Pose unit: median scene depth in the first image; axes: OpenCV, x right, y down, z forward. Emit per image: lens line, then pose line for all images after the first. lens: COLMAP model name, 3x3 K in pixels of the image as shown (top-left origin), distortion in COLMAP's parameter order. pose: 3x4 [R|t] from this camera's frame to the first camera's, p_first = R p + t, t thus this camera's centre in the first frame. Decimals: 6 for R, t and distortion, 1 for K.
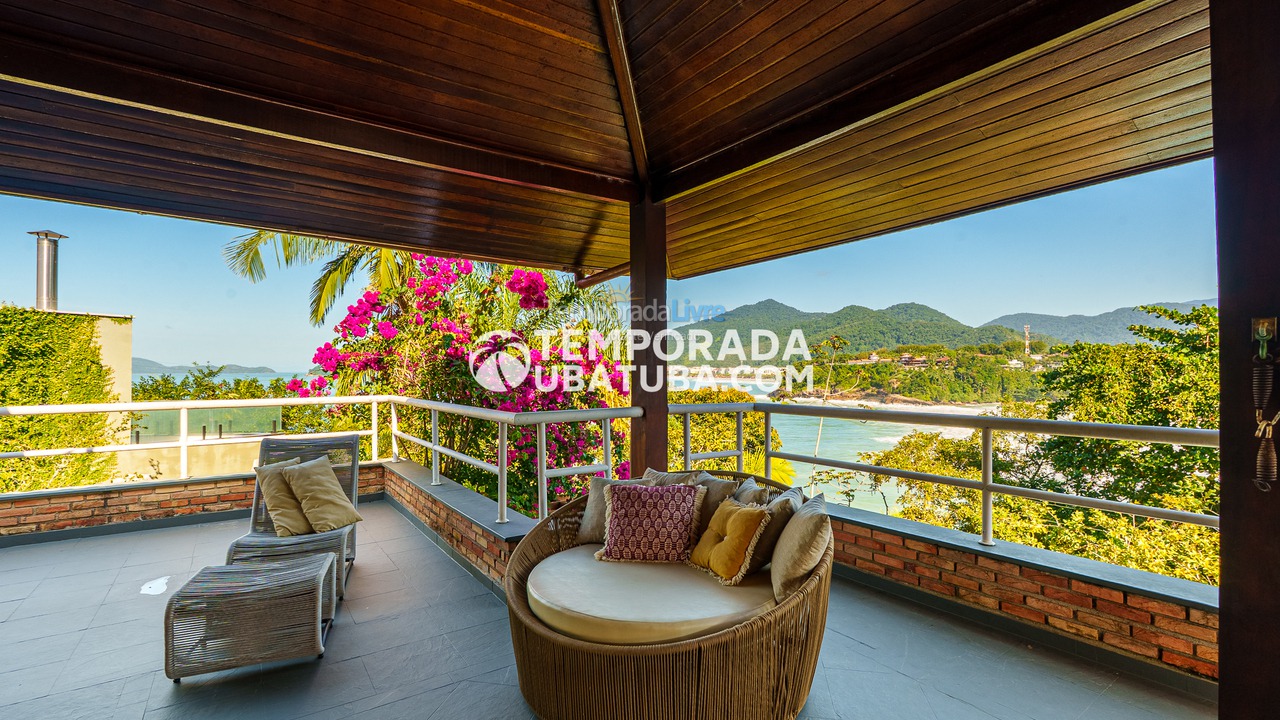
lens RADIAL K [[588.7, 0, 643.3], [0, 588.7, 362.4], [0, 0, 1]] dist [-0.014324, 0.003038]
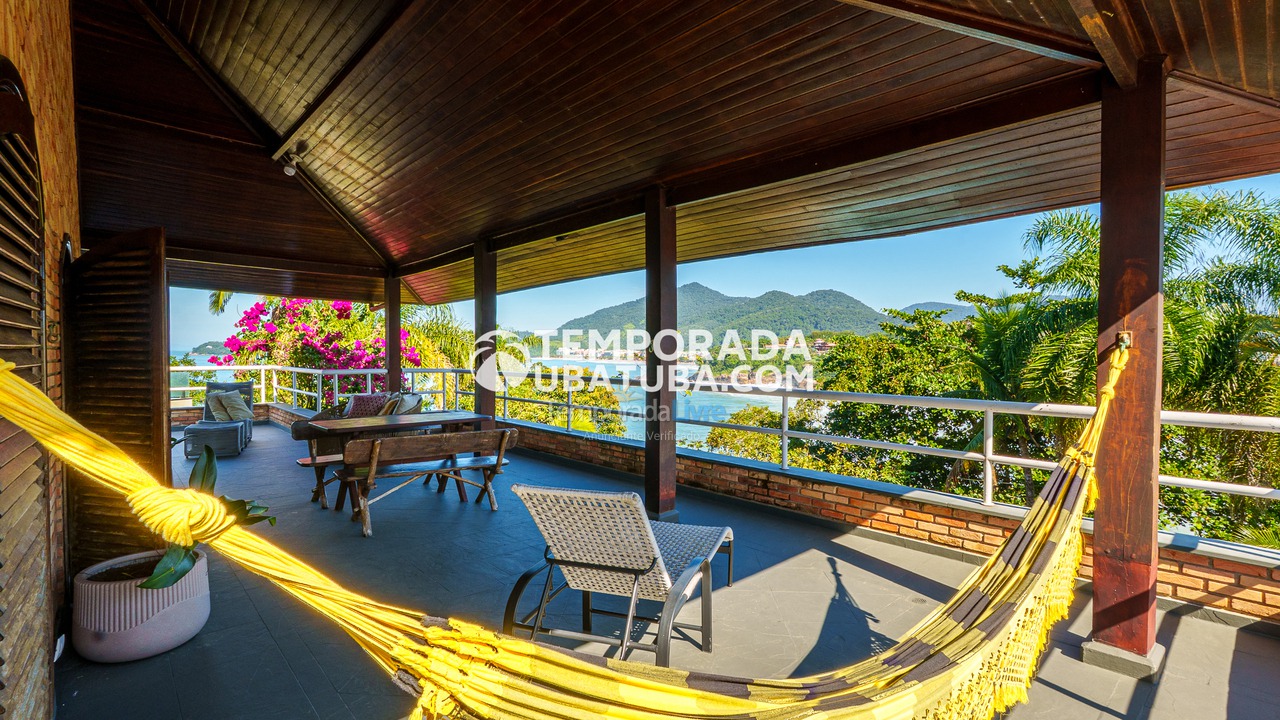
lens RADIAL K [[588.7, 0, 638.5], [0, 588.7, 363.2], [0, 0, 1]] dist [-0.014324, 0.003038]
pose [[0.991261, 0.008838, 0.131622, 0.418361], [-0.012898, 0.999466, 0.030027, -0.017124], [-0.131286, -0.031462, 0.990845, -0.866838]]
